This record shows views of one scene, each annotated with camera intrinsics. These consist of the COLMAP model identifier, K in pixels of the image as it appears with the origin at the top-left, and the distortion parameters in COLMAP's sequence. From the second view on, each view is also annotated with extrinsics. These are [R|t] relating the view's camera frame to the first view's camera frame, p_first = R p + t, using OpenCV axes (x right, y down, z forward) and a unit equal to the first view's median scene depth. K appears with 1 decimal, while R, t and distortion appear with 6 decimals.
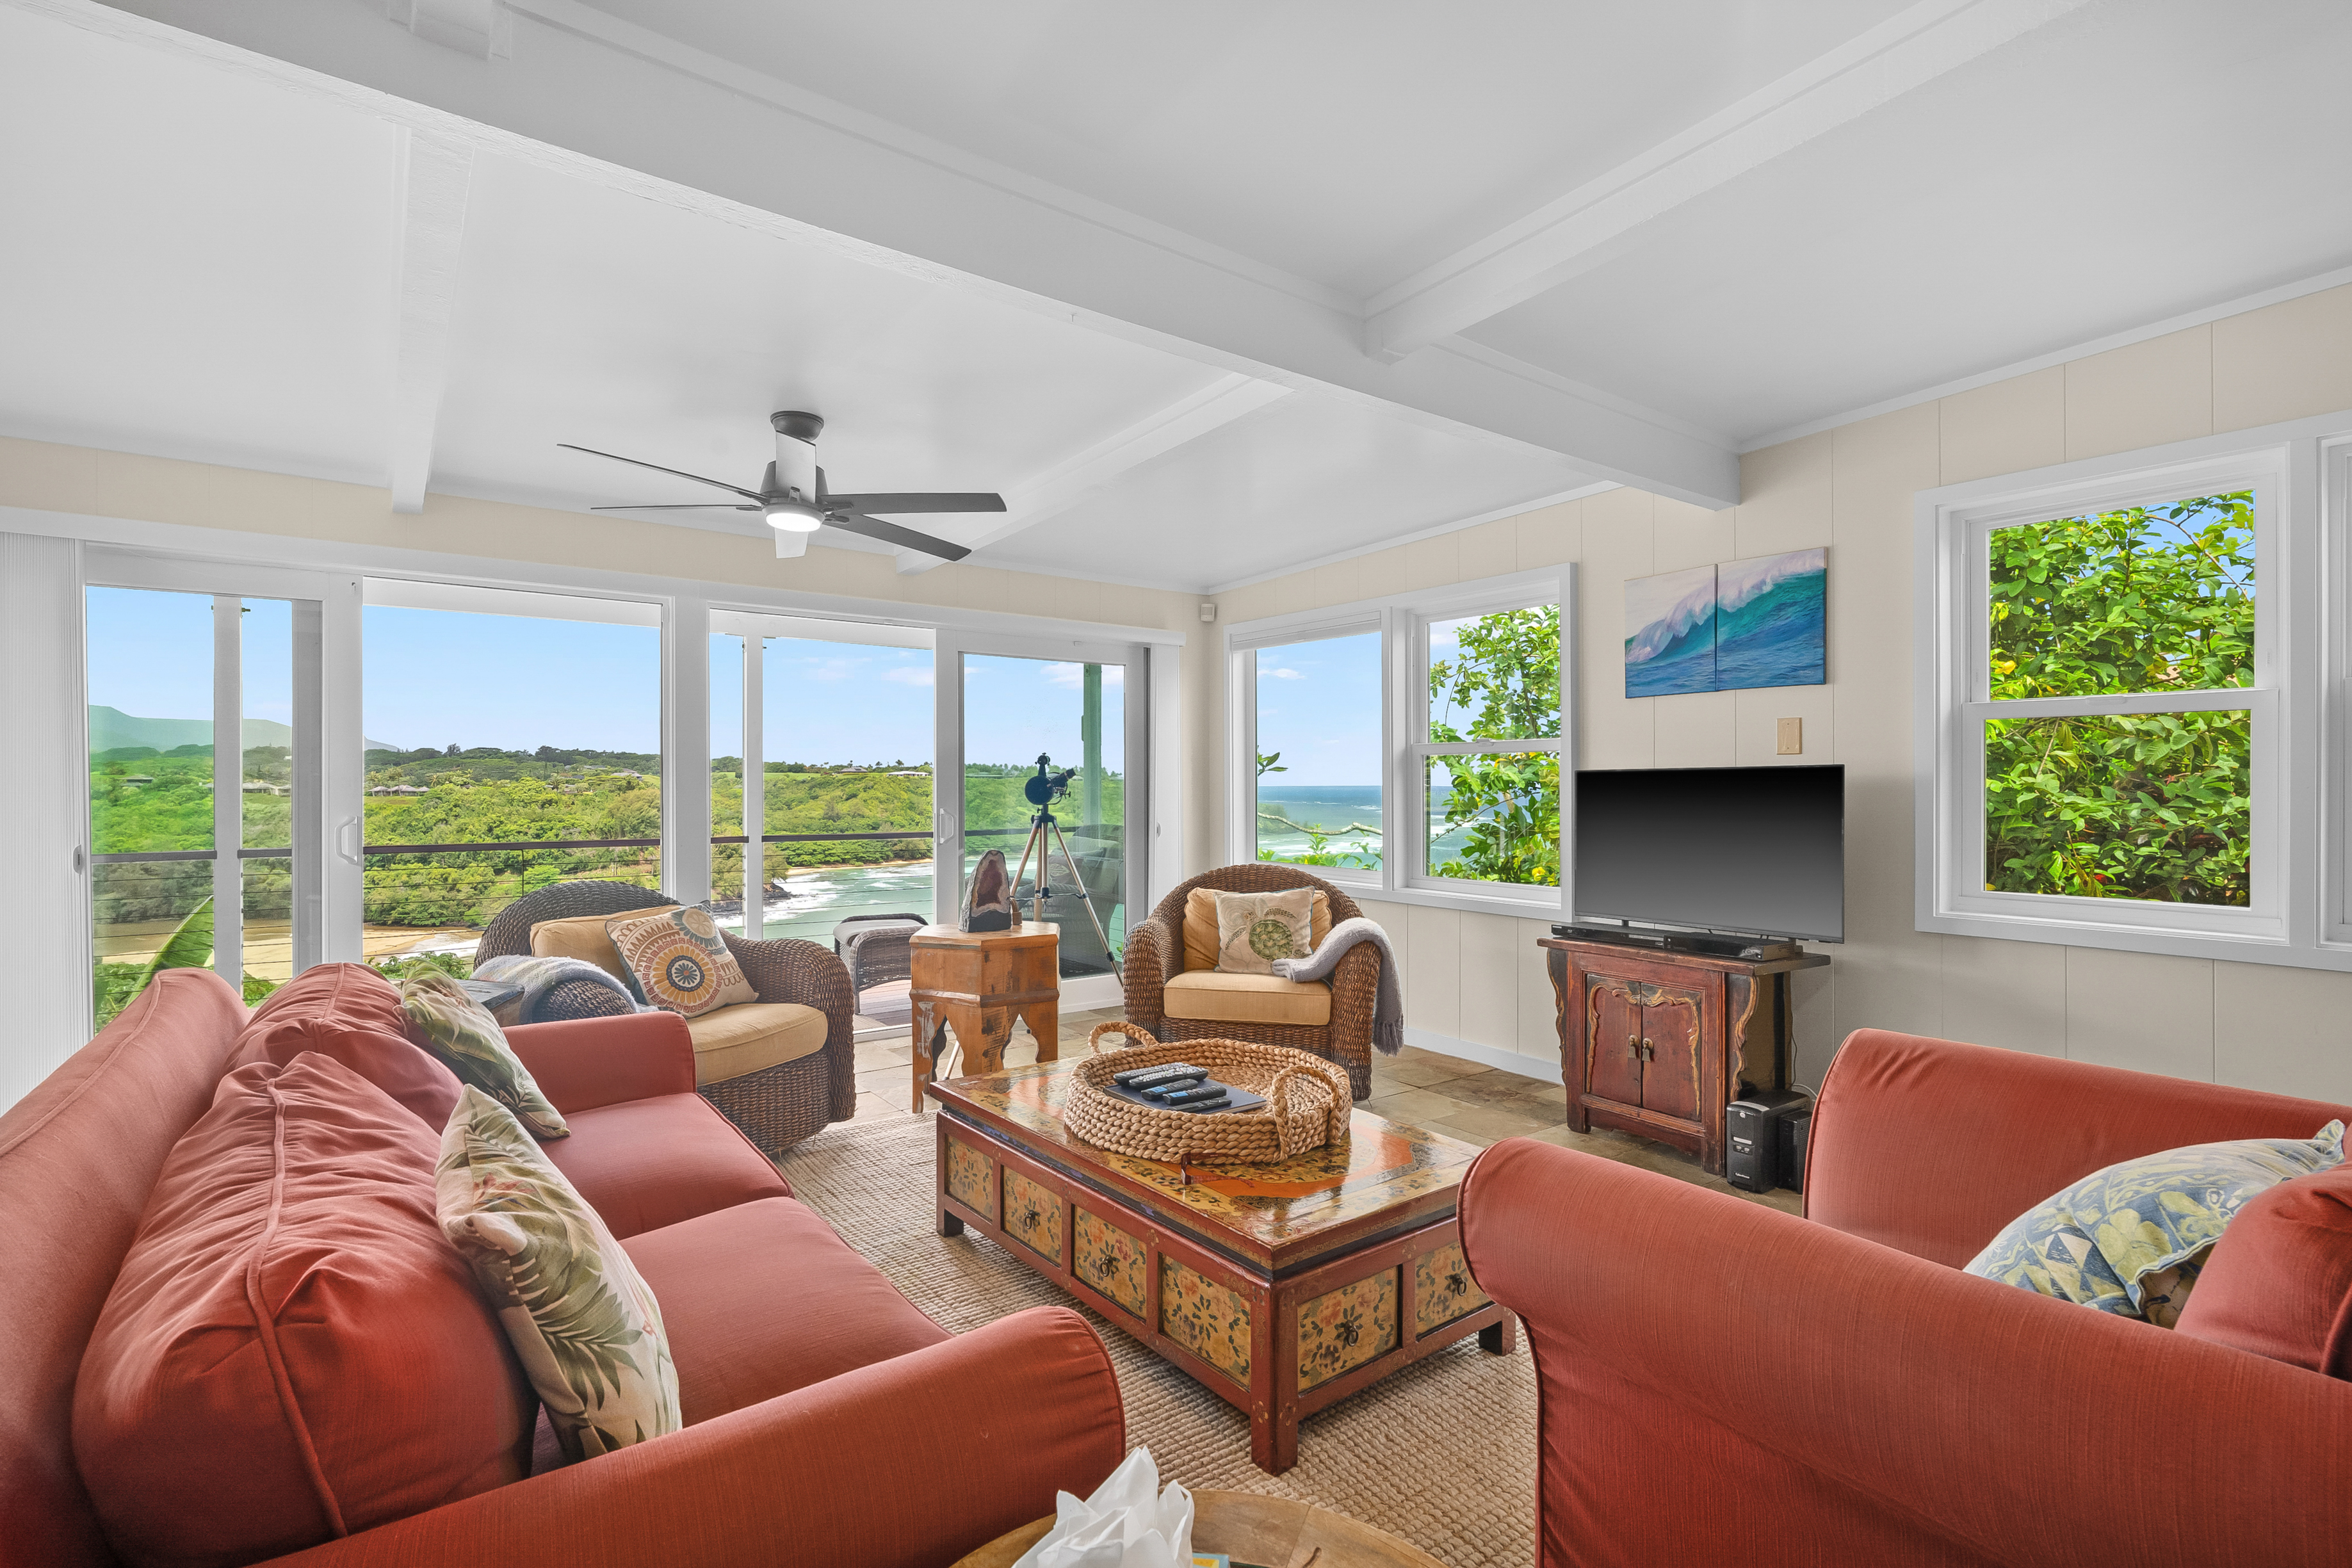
lens RADIAL K [[1067.7, 0, 1176.0], [0, 1067.7, 784.0], [0, 0, 1]] dist [-0.004364, 0.003148]
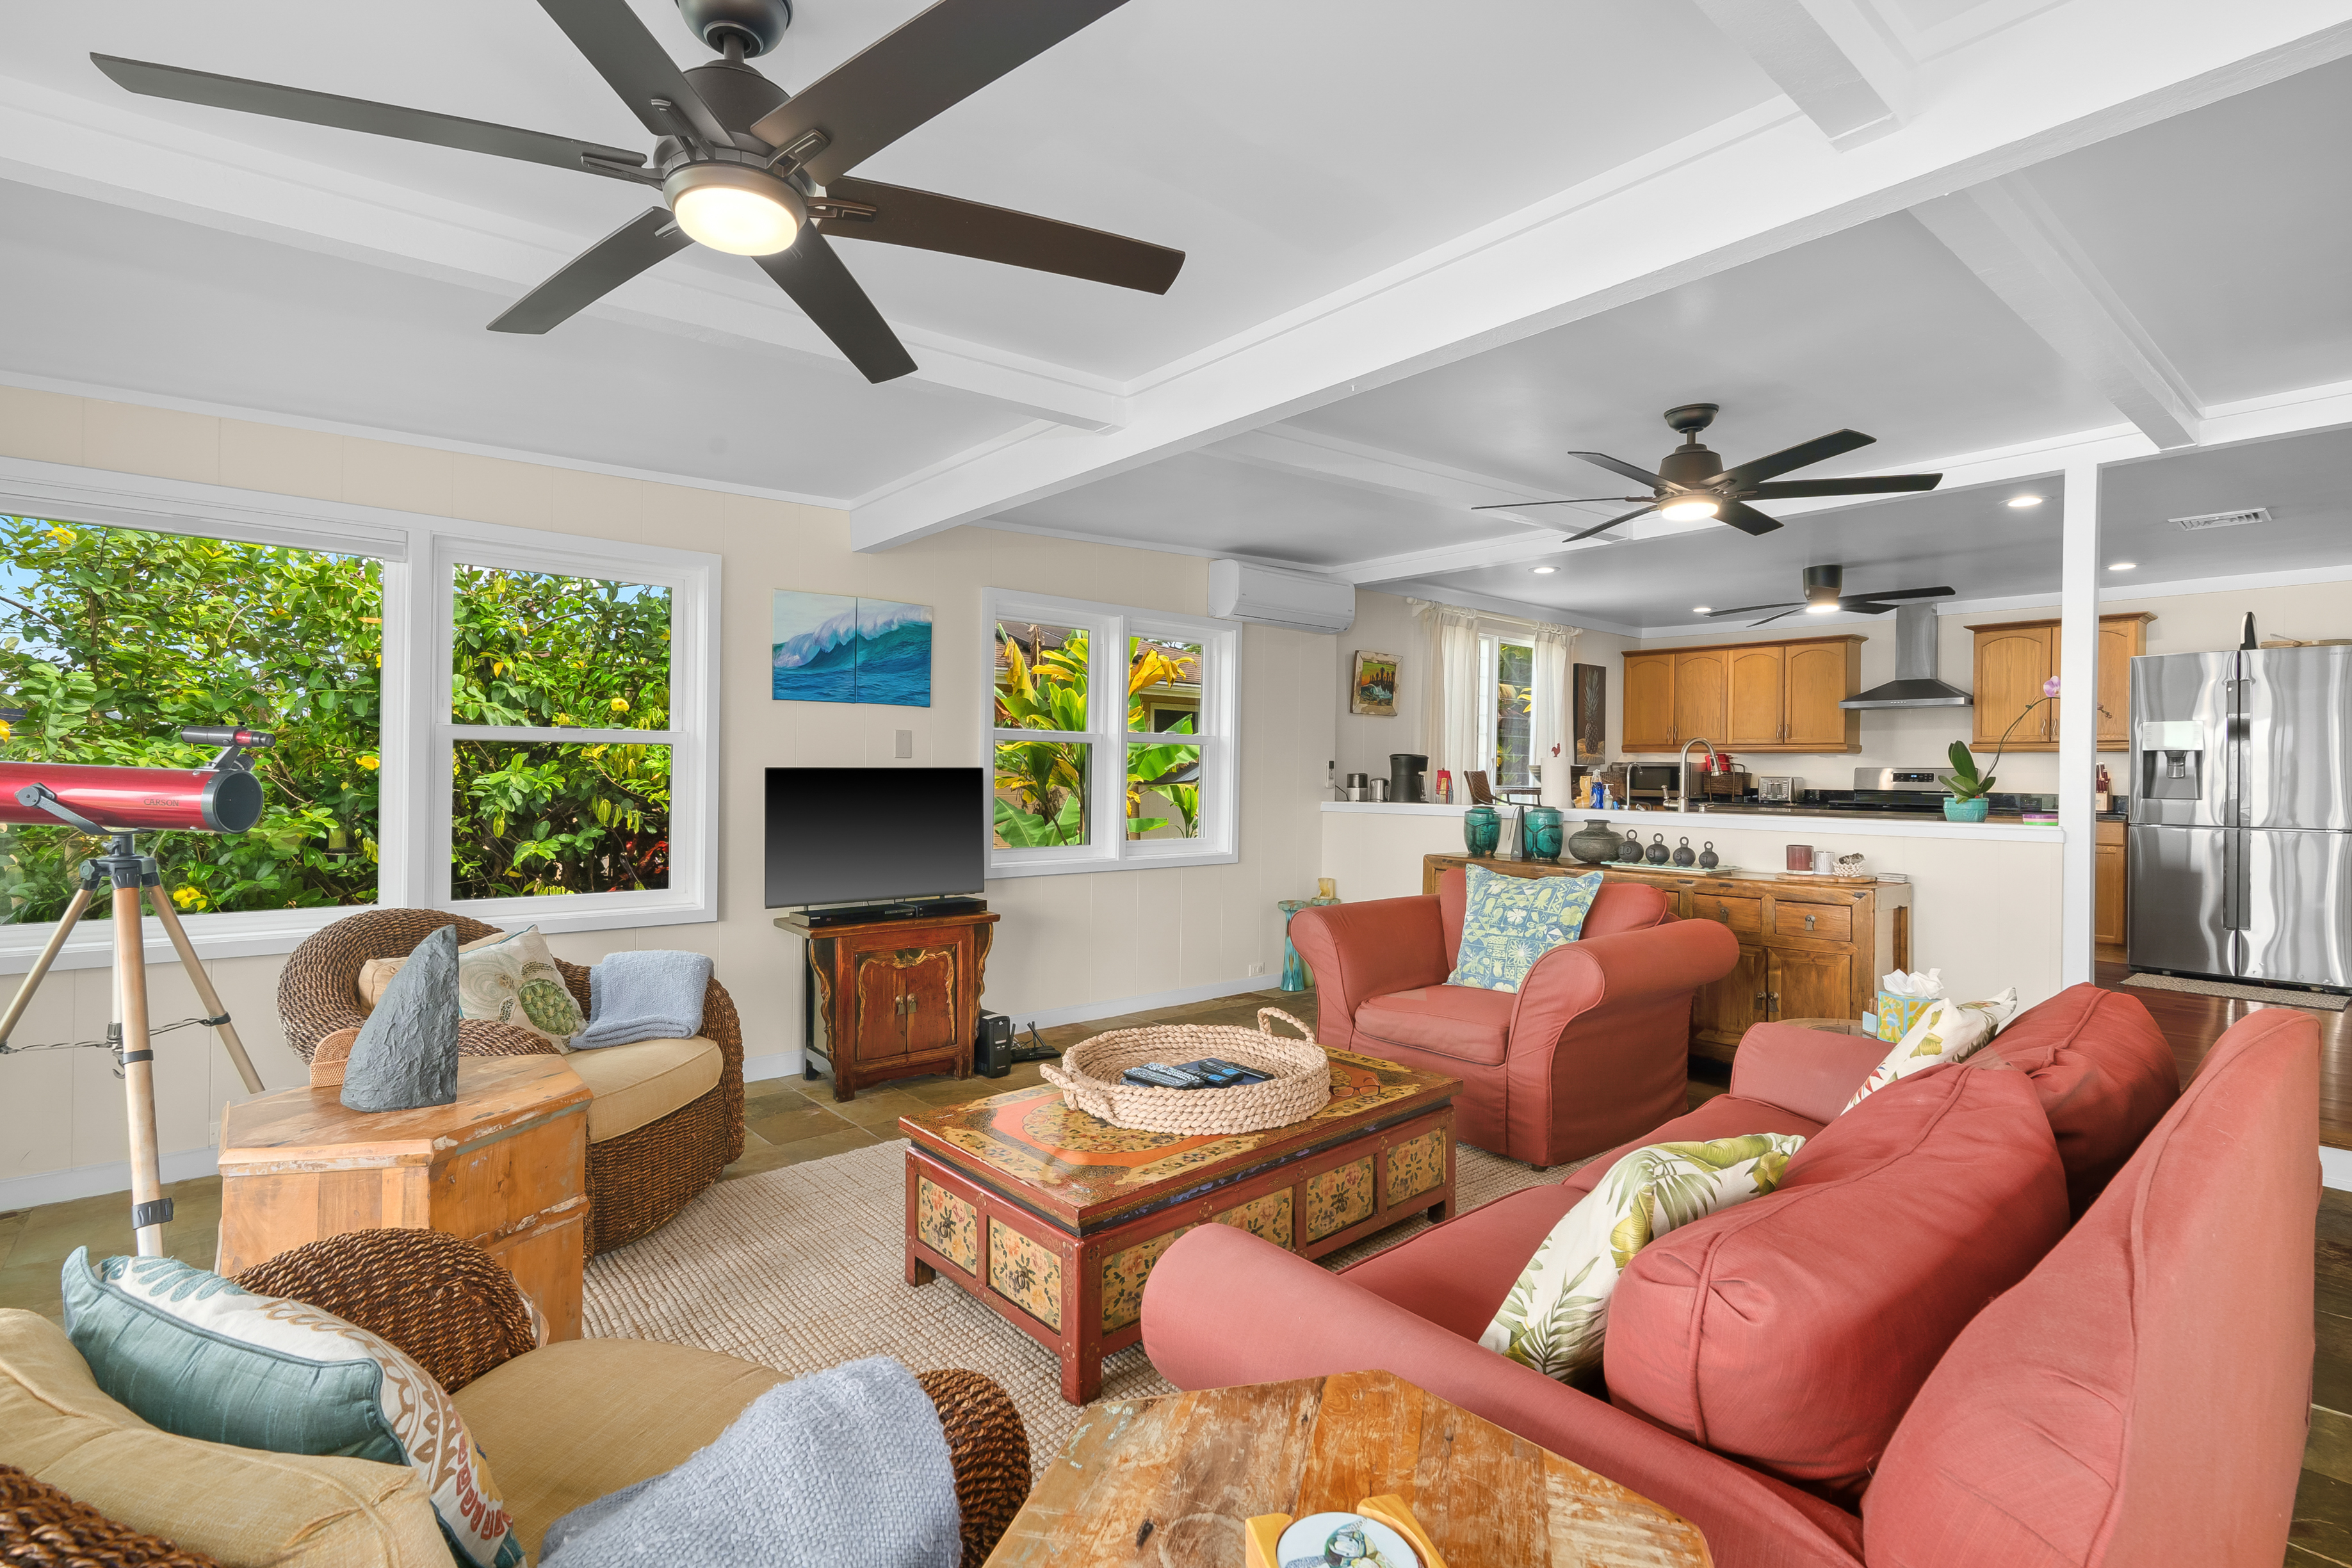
lens RADIAL K [[1073.8, 0, 1174.2], [0, 1073.8, 788.0], [0, 0, 1]] dist [-0.000667, 0.001935]
pose [[-0.045689, -0.010868, 0.998897, -0.731791], [-0.007200, 0.999918, 0.010550, -0.006272], [-0.998930, -0.006710, -0.045764, 0.703362]]
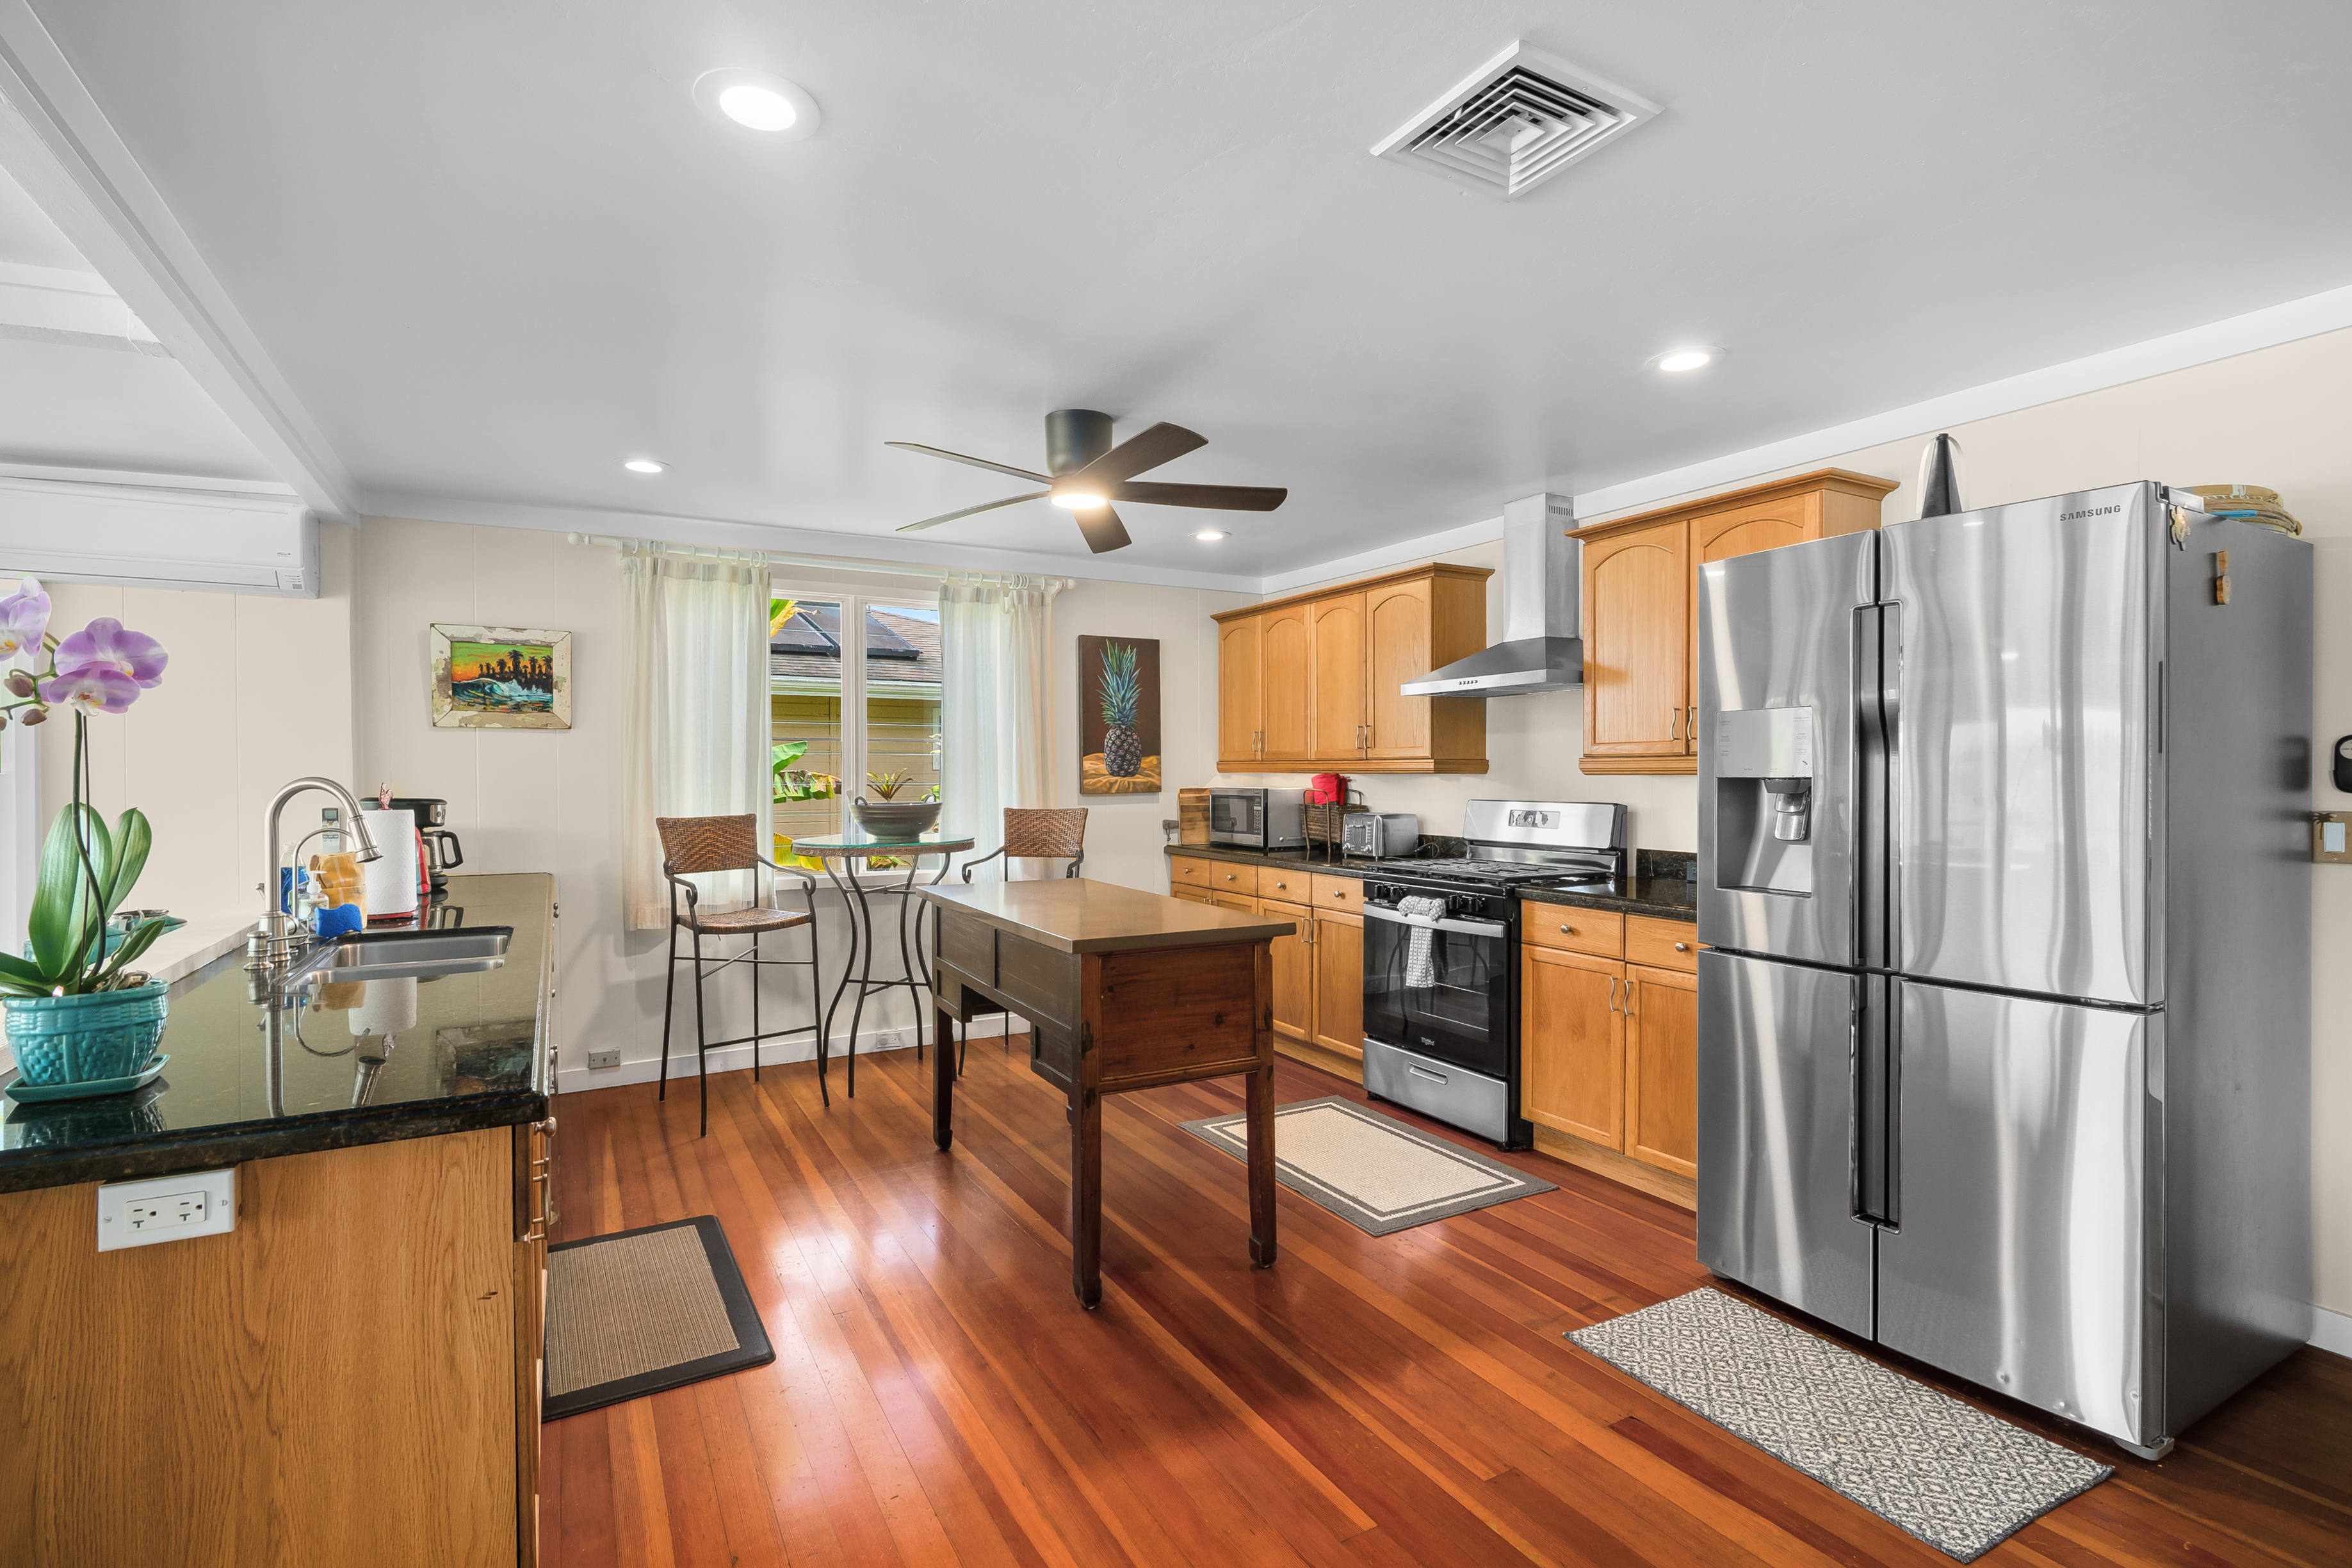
lens RADIAL K [[1083.7, 0, 1160.9], [0, 1083.7, 792.0], [0, 0, 1]] dist [-0.005326, 0.004500]
pose [[0.155615, -0.012443, 0.987739, 0.086489], [0.004148, 0.999920, 0.011943, -0.059087], [-0.987809, 0.002238, 0.155654, -0.602584]]
